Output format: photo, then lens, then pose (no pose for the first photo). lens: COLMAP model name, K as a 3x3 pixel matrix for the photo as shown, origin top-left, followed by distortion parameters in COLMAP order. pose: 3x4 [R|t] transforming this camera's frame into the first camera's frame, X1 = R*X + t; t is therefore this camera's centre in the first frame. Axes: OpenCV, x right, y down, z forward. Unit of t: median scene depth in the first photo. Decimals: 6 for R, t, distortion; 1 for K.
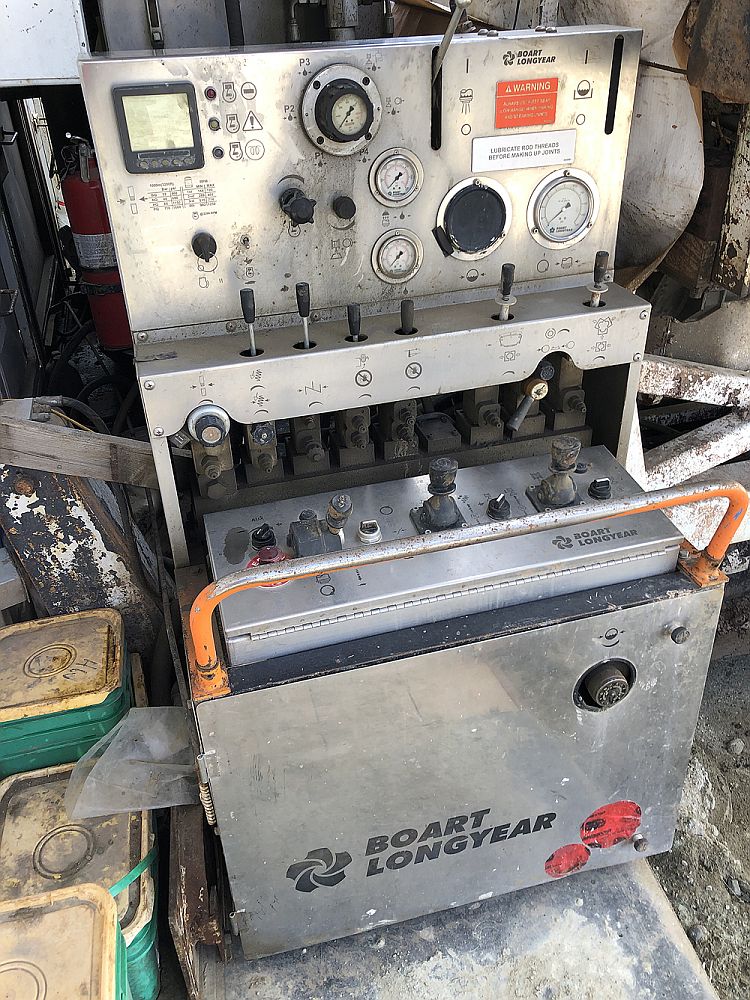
lens RADIAL K [[810.4, 0, 361.2], [0, 810.4, 501.9], [0, 0, 1]] dist [0.010158, -0.005391]
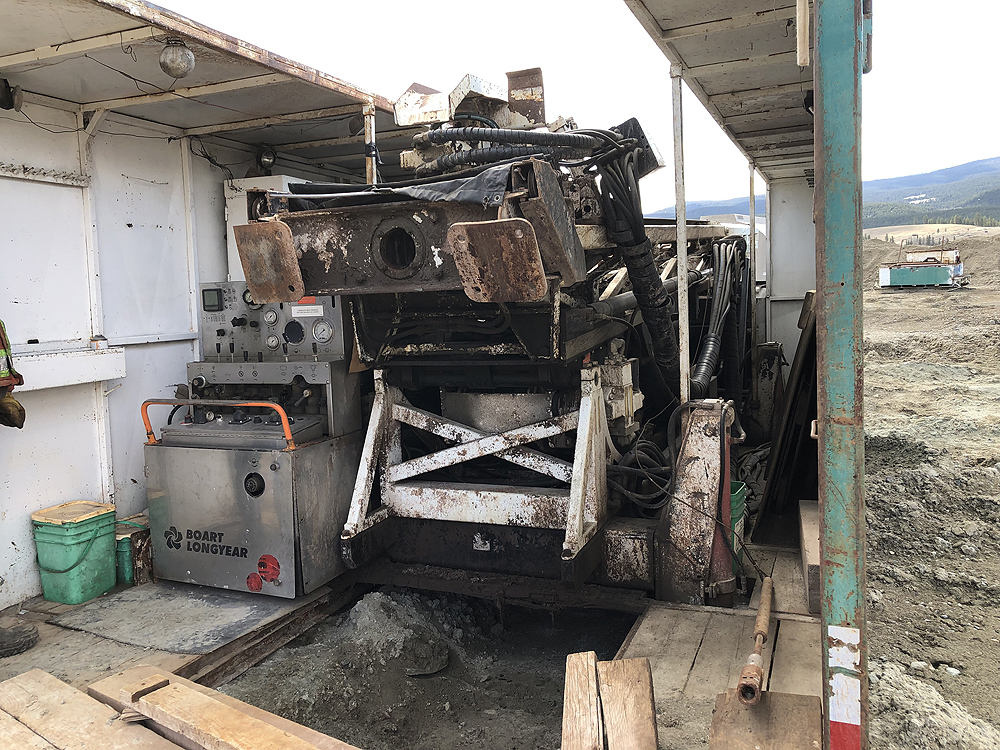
lens RADIAL K [[814.1, 0, 500.0], [0, 814.1, 375.0], [0, 0, 1]] dist [0.015751, -0.002947]
pose [[0.791341, 0.068989, -0.607470, 2.649824], [-0.321447, 0.892139, -0.317426, 0.514545], [0.520048, 0.446462, 0.728163, -0.732937]]
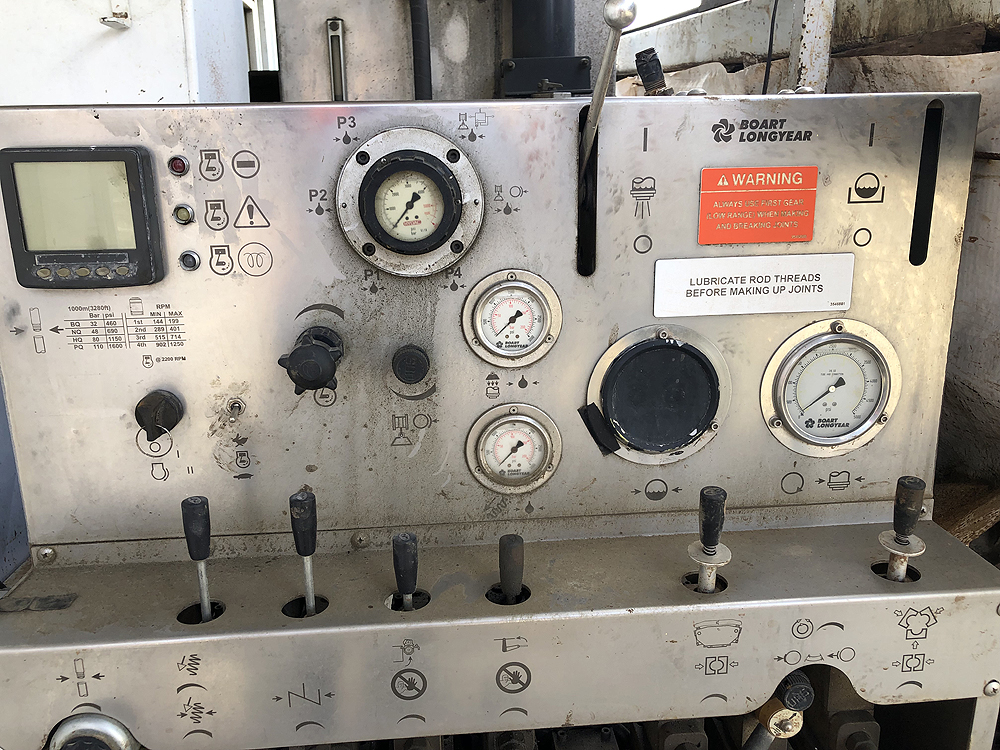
lens RADIAL K [[814.1, 0, 500.0], [0, 814.1, 375.0], [0, 0, 1]] dist [0.015751, -0.002947]
pose [[0.981746, 0.066672, -0.178128, 0.135207], [-0.115860, 0.952365, -0.282095, -0.199340], [0.150835, 0.297583, 0.942705, 0.473388]]
